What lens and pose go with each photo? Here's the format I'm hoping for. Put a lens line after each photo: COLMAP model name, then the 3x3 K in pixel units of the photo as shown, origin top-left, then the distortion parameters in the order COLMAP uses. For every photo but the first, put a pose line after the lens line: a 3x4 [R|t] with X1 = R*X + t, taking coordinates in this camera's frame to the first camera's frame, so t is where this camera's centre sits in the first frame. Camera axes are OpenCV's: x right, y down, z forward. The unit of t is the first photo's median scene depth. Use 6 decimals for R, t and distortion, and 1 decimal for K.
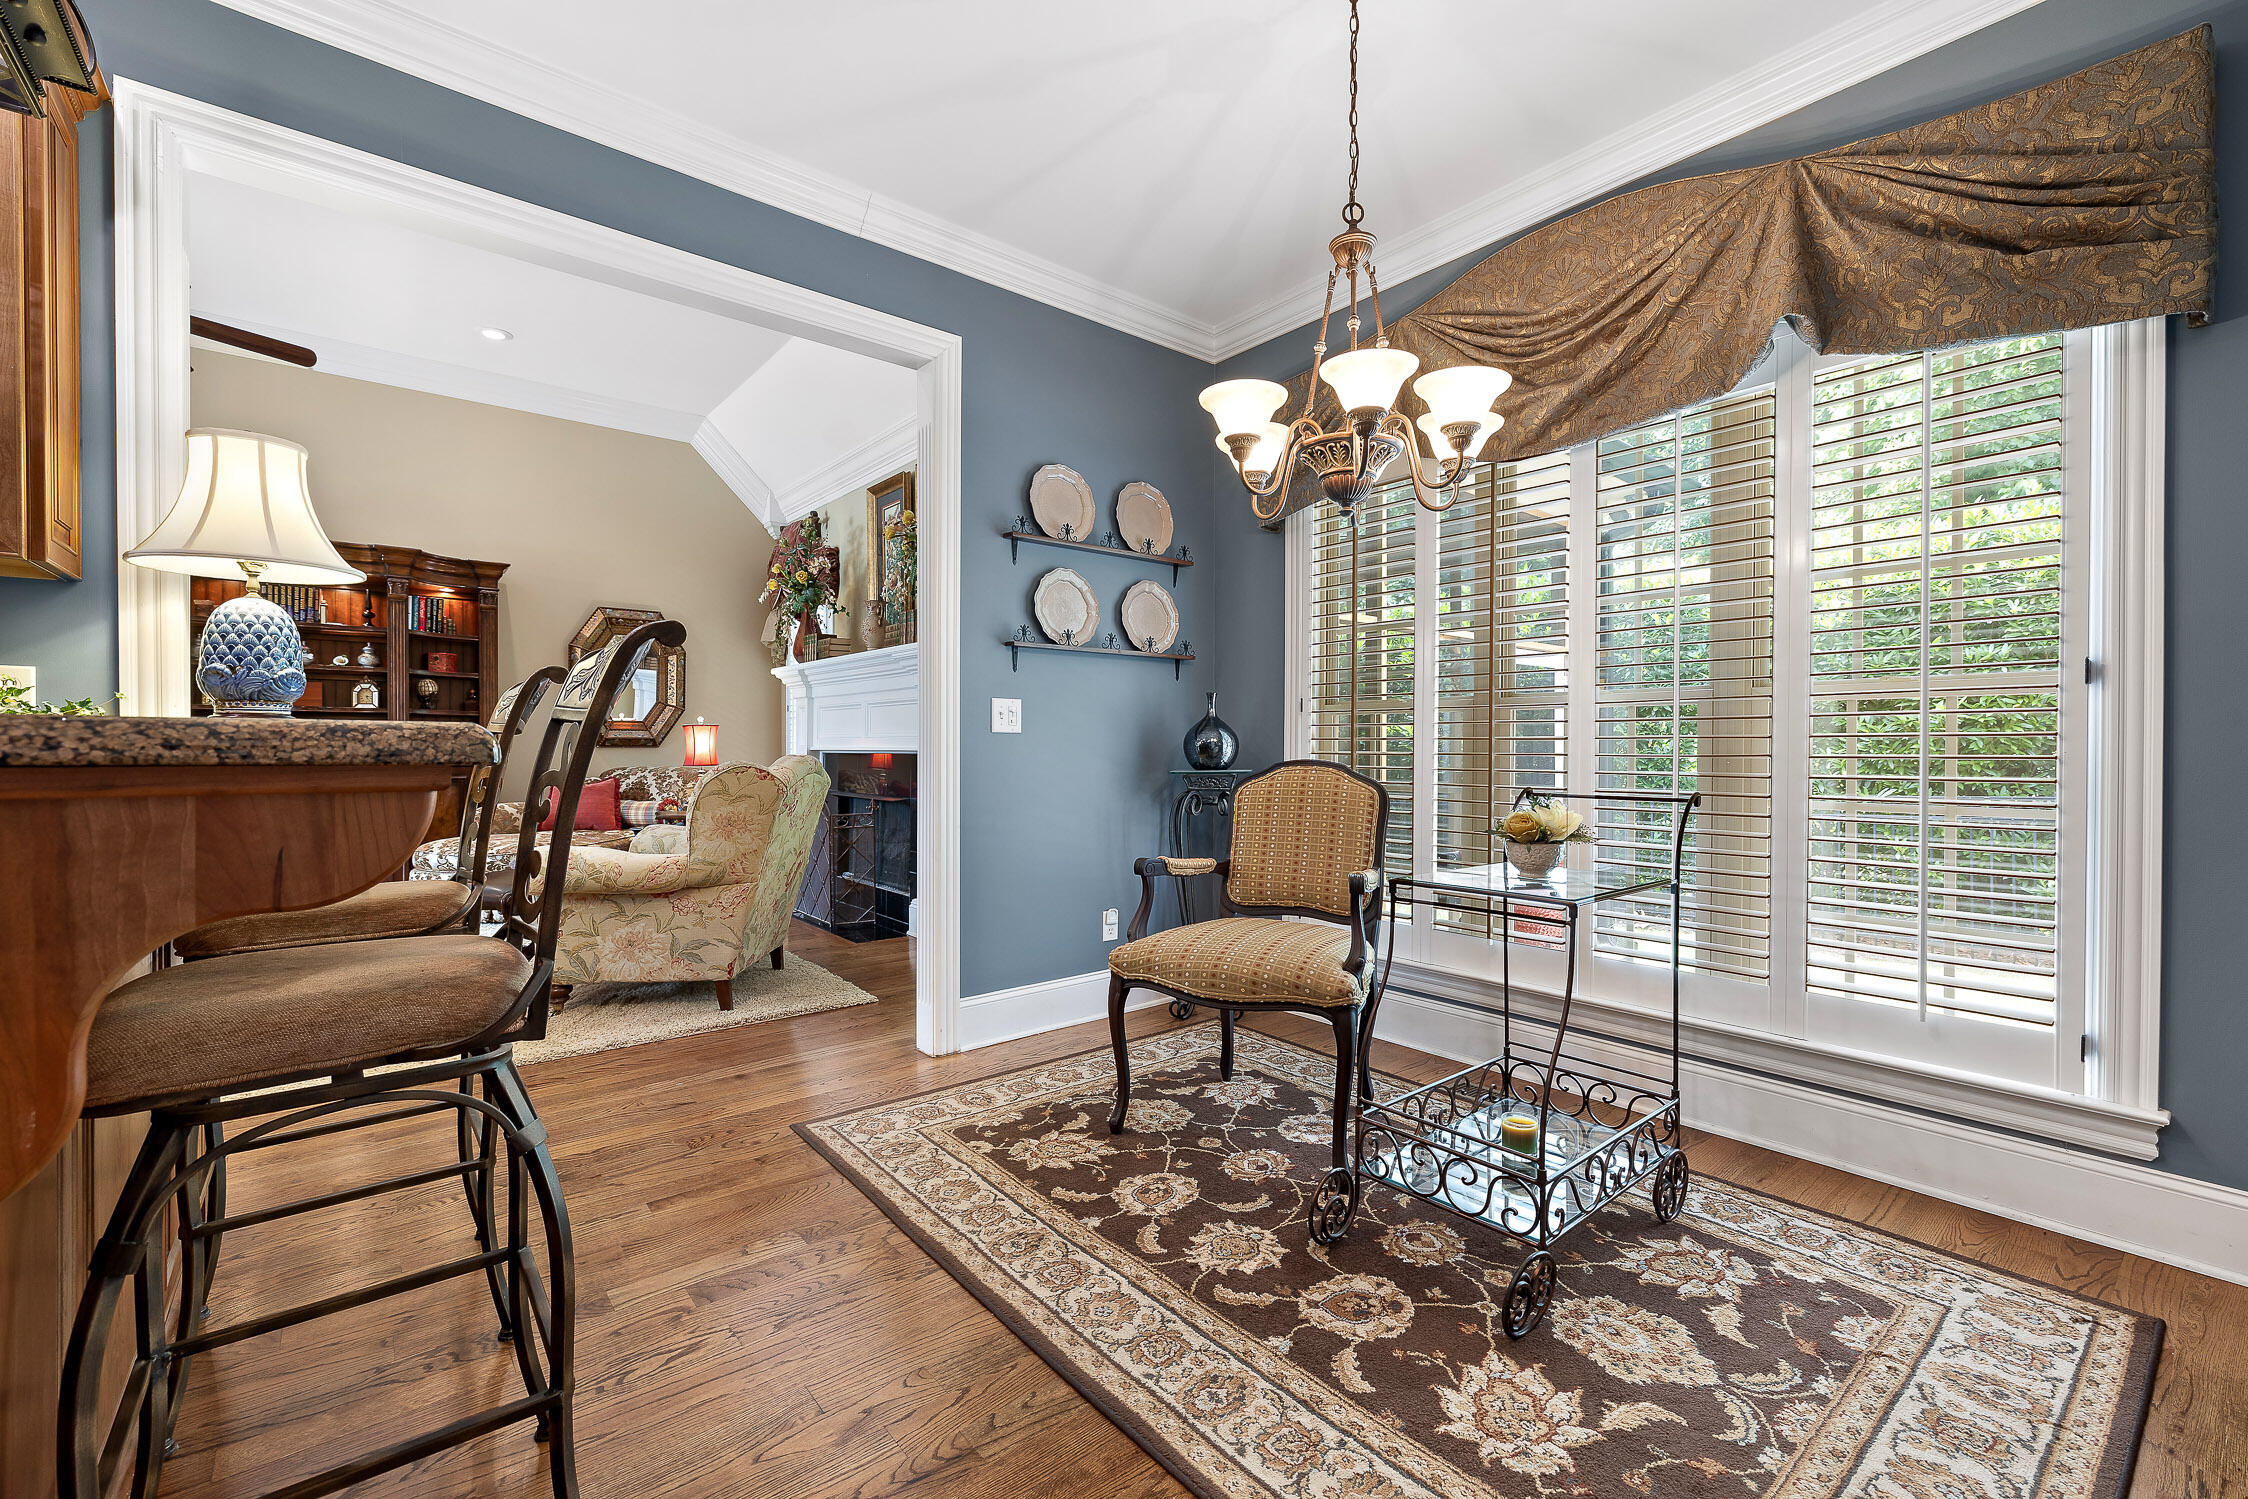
lens RADIAL K [[937.0, 0, 1122.6], [0, 937.0, 753.6], [0, 0, 1]] dist [-0.000688, 0.001311]
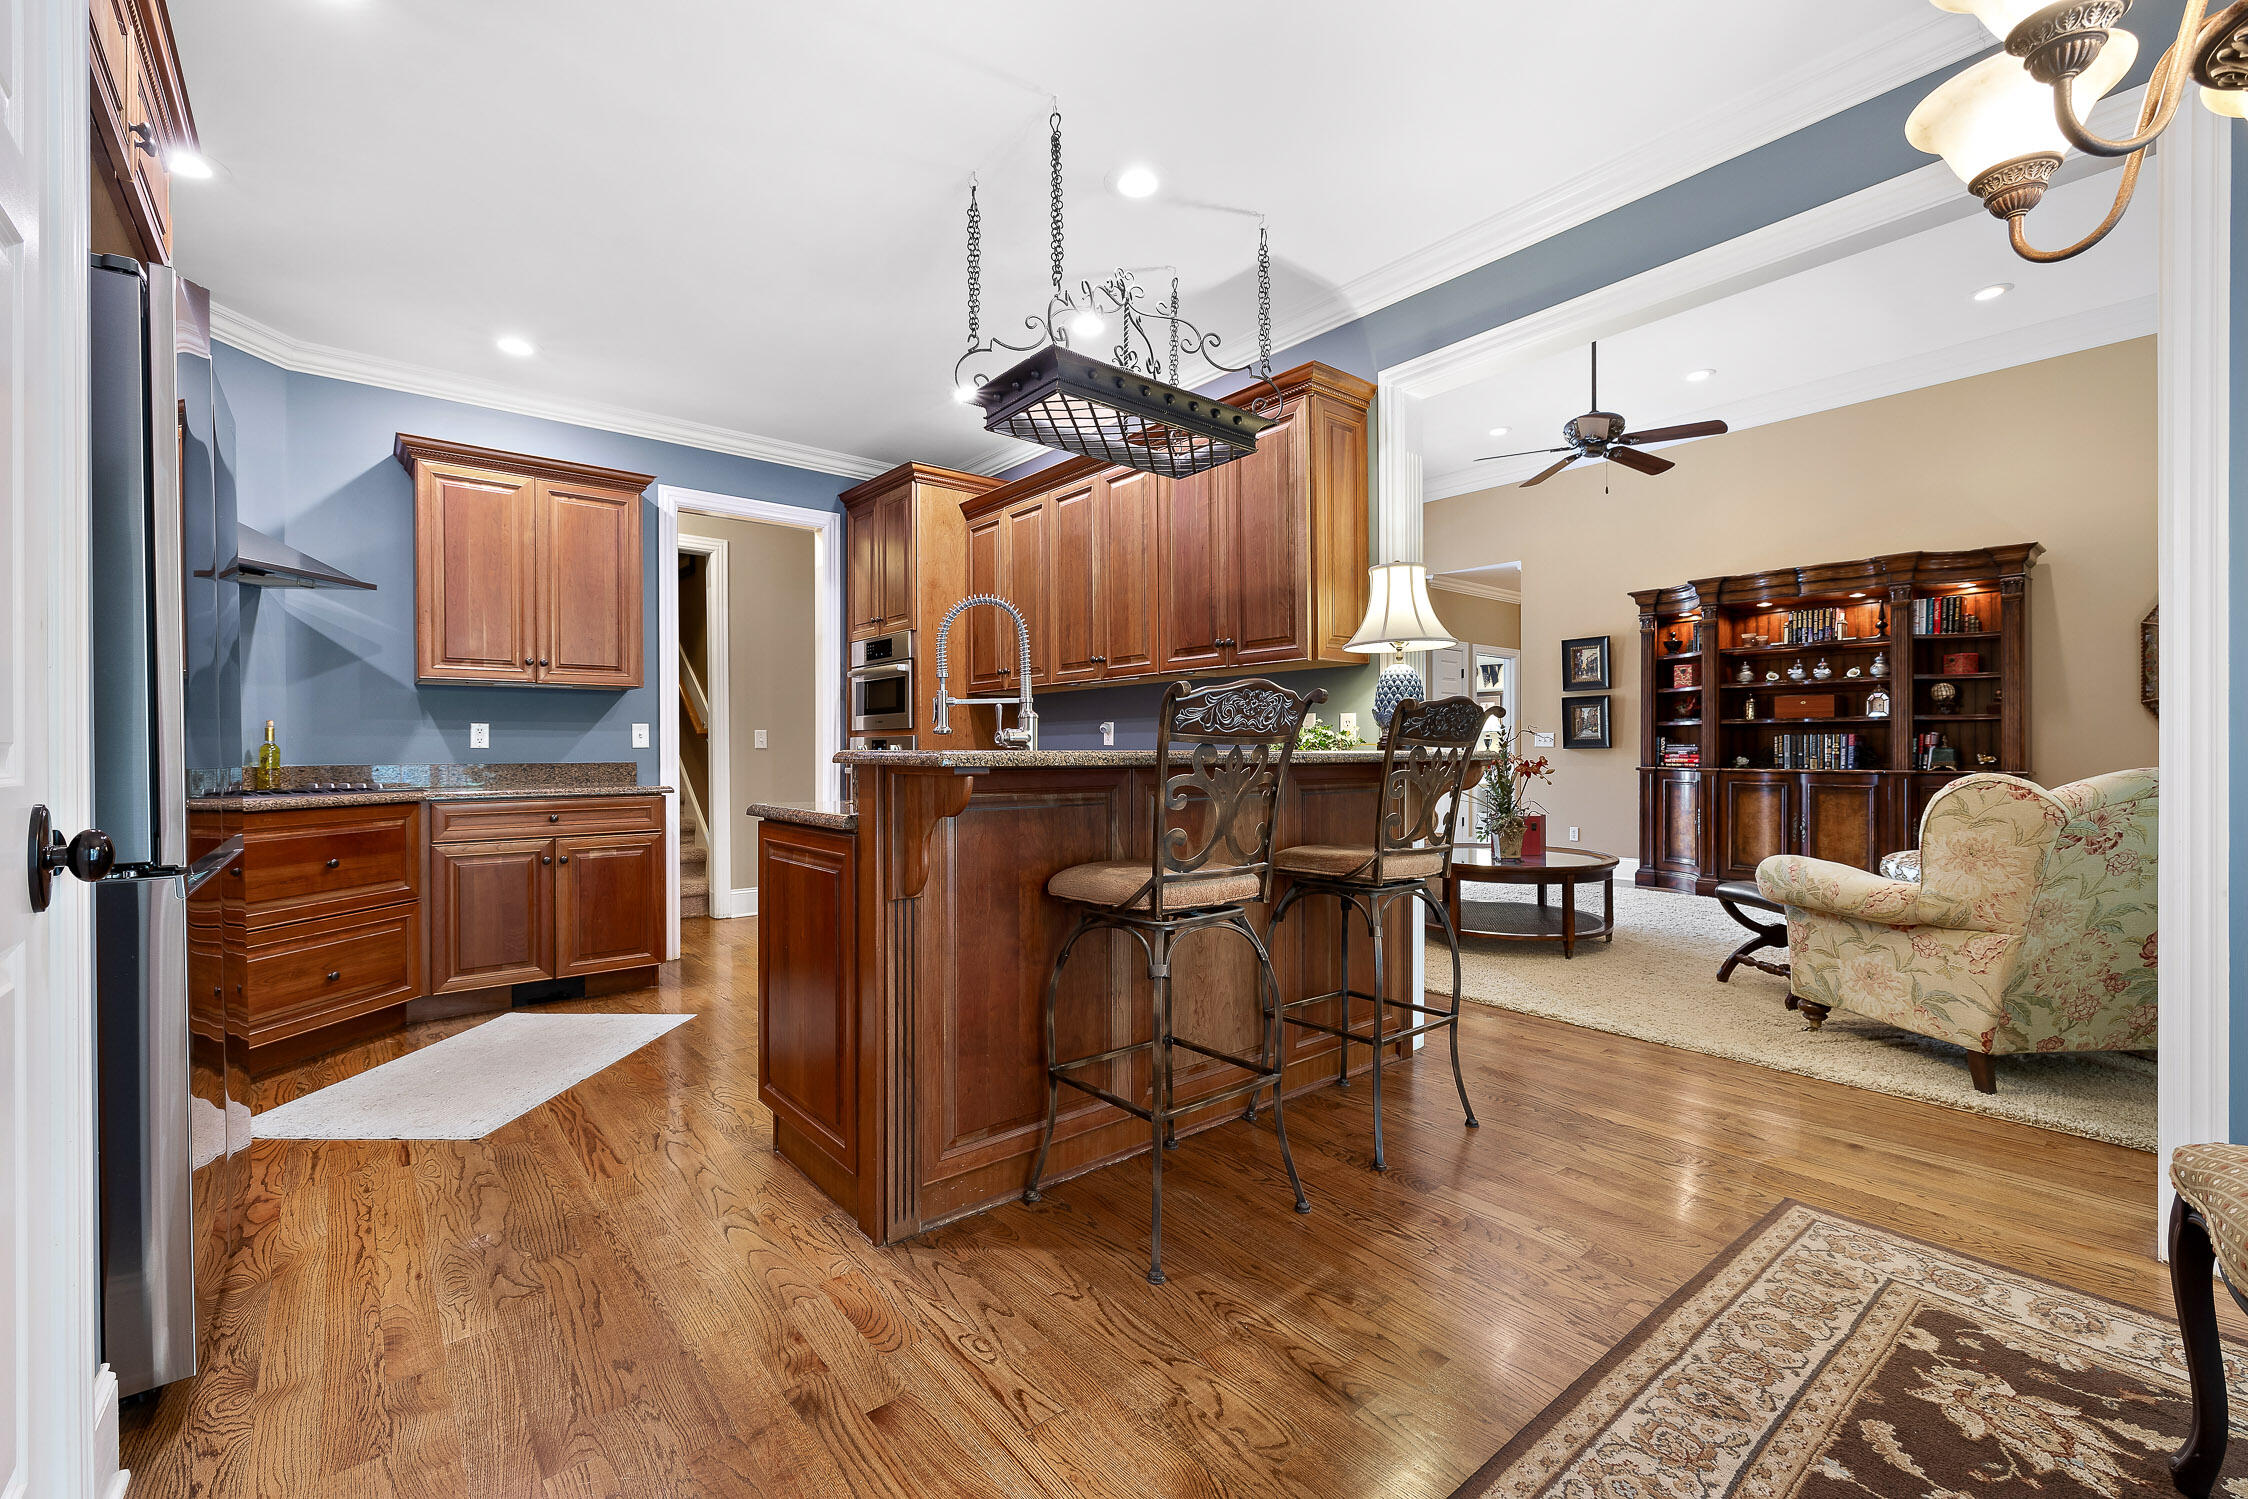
lens RADIAL K [[937.0, 0, 1121.7], [0, 937.0, 754.9], [0, 0, 1]] dist [-0.000688, 0.001311]
pose [[0.007886, 0.000078, -0.999969, 0.587670], [-0.004547, 0.999990, 0.000042, -0.007465], [0.999959, 0.004546, 0.007886, 0.449445]]
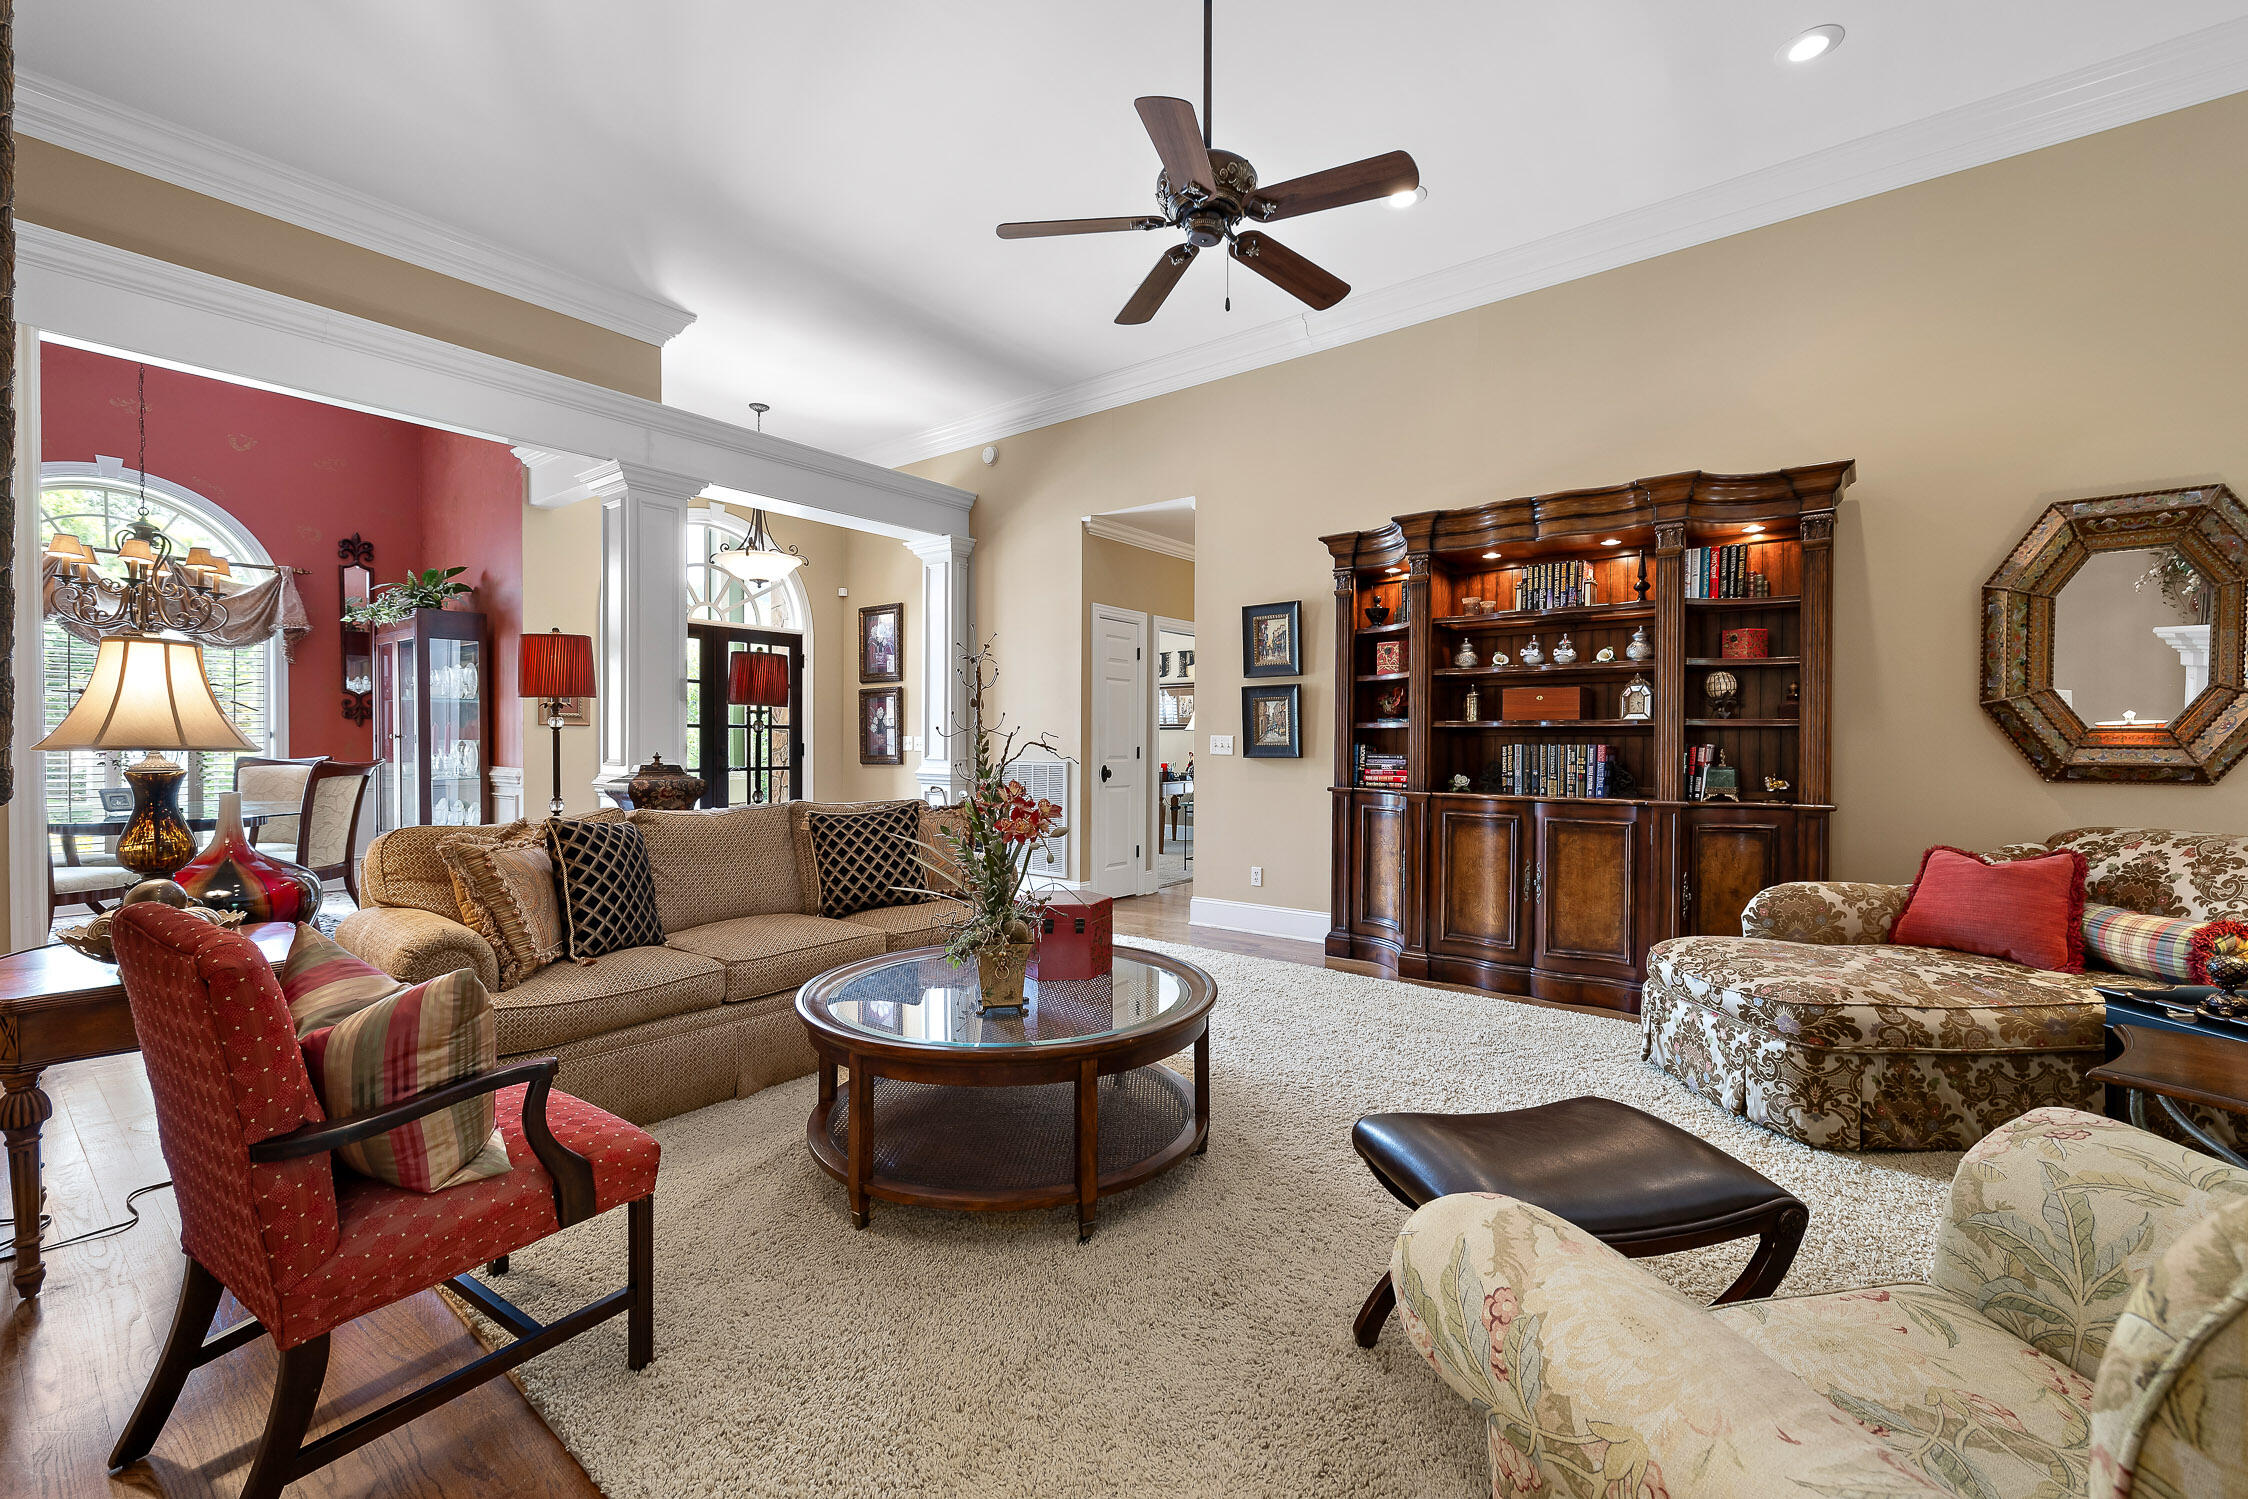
lens RADIAL K [[937.0, 0, 1123.4], [0, 937.0, 753.1], [0, 0, 1]] dist [-0.000688, 0.001311]
pose [[0.216719, 0.009042, -0.976192, -0.563060], [-0.009635, 0.999928, 0.007123, -0.067908], [0.976186, 0.007862, 0.216791, 1.301851]]
